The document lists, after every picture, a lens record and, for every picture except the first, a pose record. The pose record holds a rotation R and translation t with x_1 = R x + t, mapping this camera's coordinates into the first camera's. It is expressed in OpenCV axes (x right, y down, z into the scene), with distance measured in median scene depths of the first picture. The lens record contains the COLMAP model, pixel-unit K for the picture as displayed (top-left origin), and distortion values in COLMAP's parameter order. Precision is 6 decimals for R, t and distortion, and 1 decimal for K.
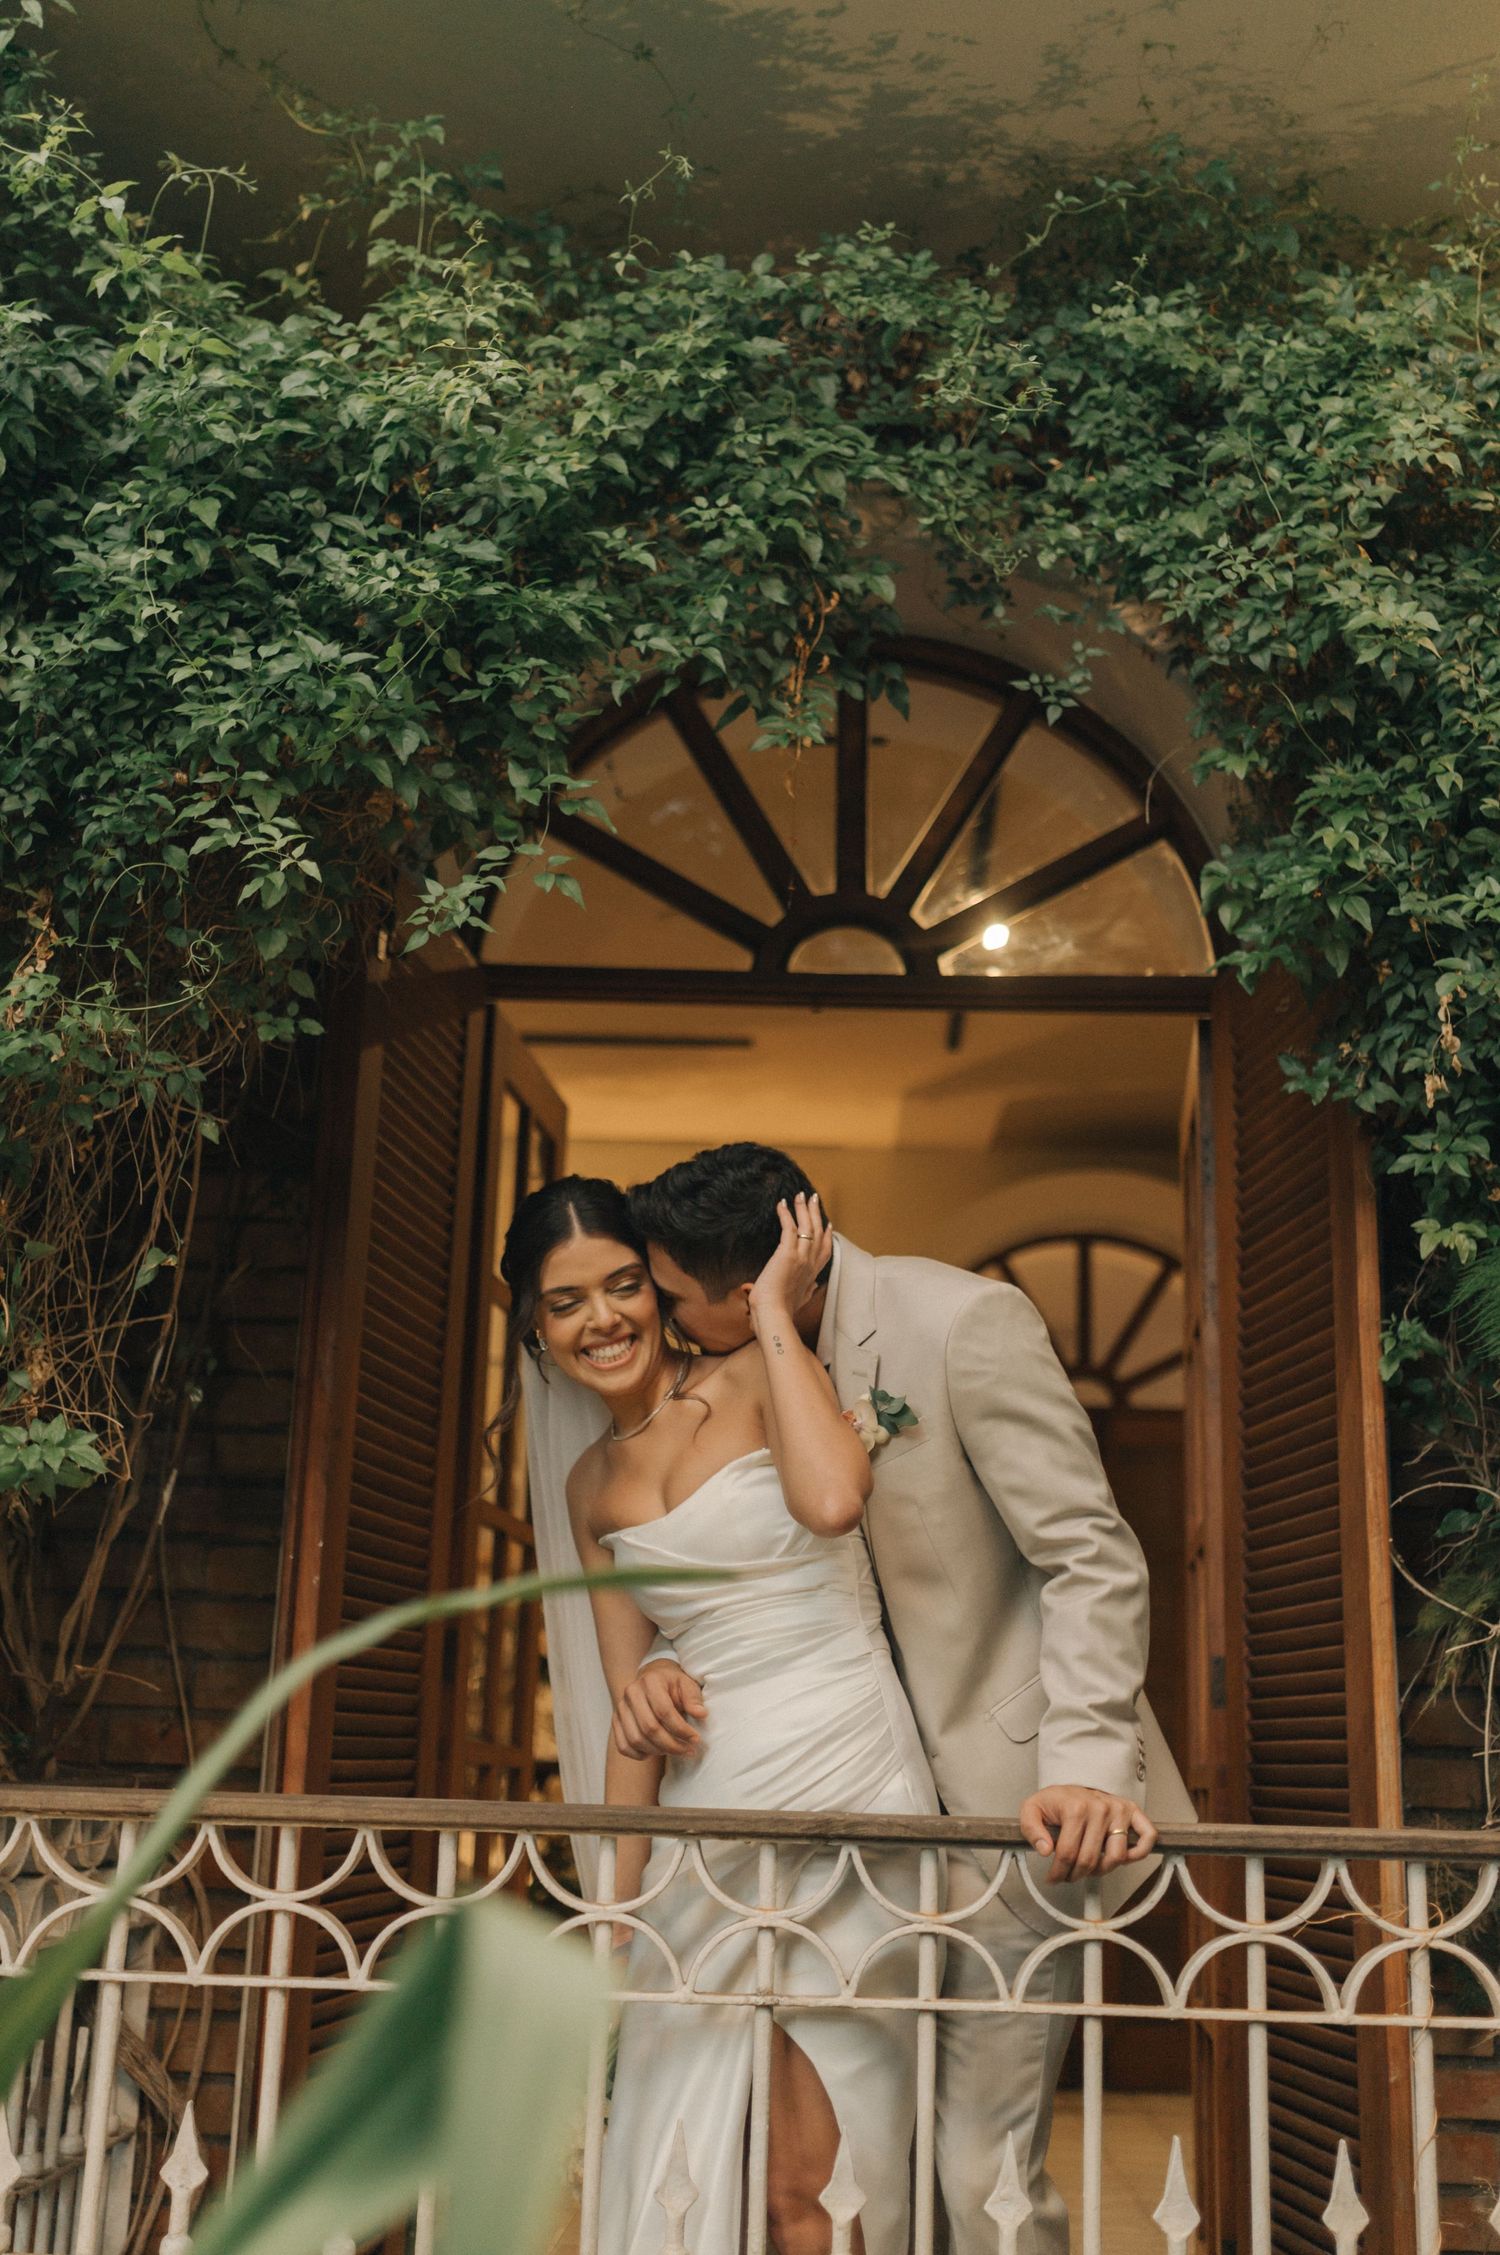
lens RADIAL K [[2381.3, 0, 750.0], [0, 2381.3, 1127.5], [0, 0, 1]] dist [0.001000, -0.010102]
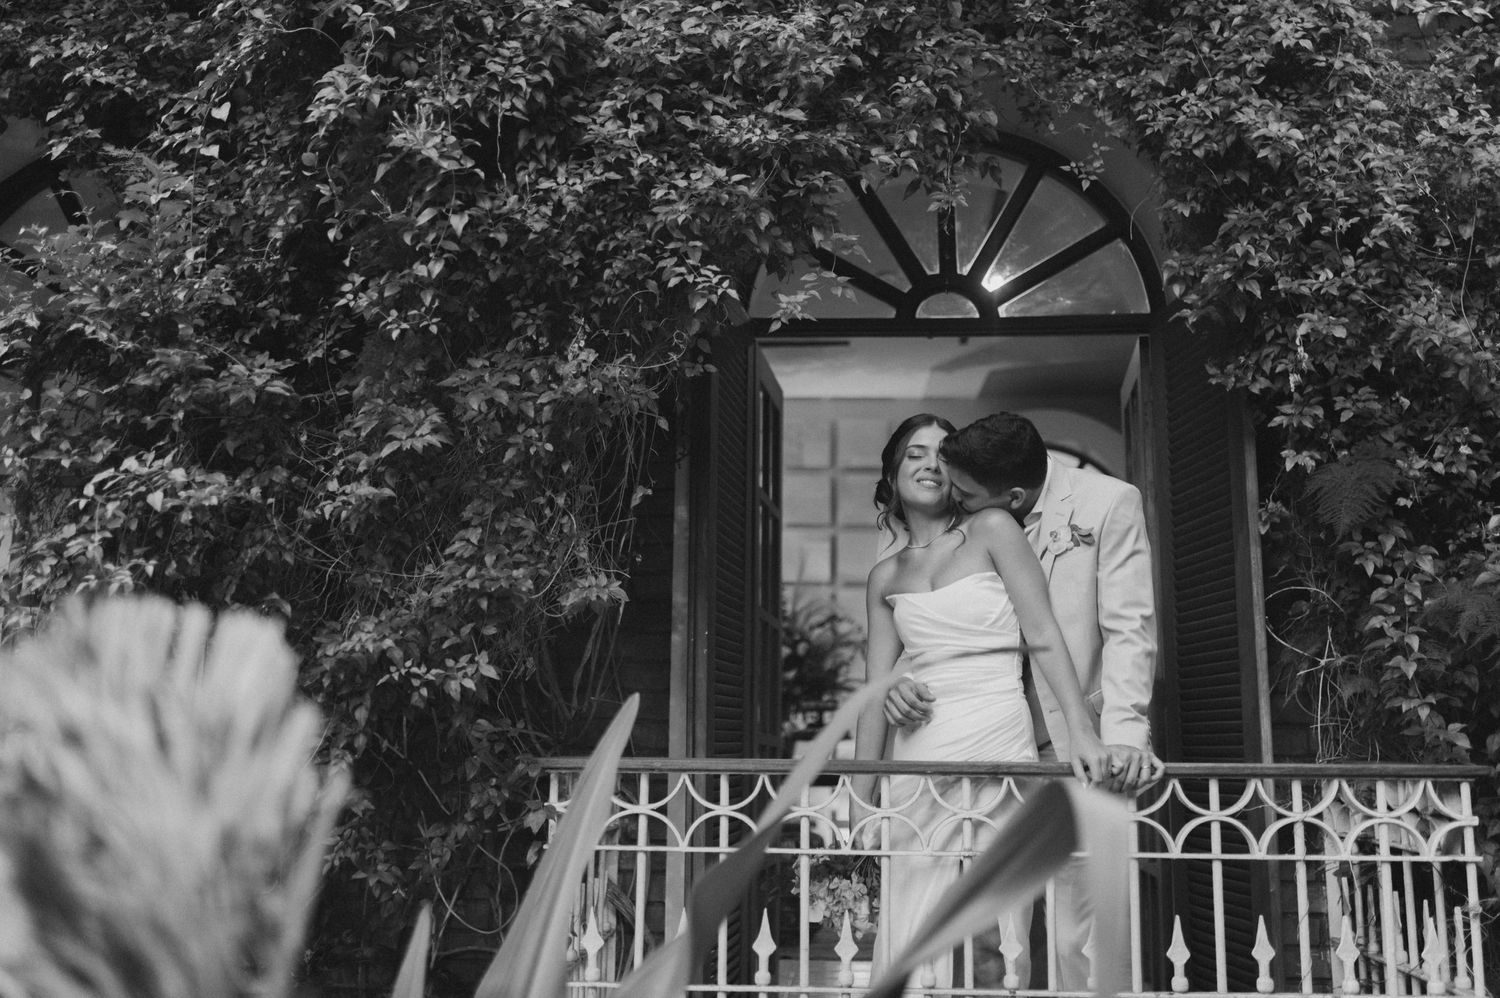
lens RADIAL K [[1413.3, 0, 750.0], [0, 1413.3, 499.0], [0, 0, 1]] dist [0.005870, -0.012081]
pose [[0.999271, -0.026802, -0.027169, -0.115936], [0.029043, 0.995894, 0.085745, -0.031752], [0.024759, -0.086472, 0.995947, -0.137695]]
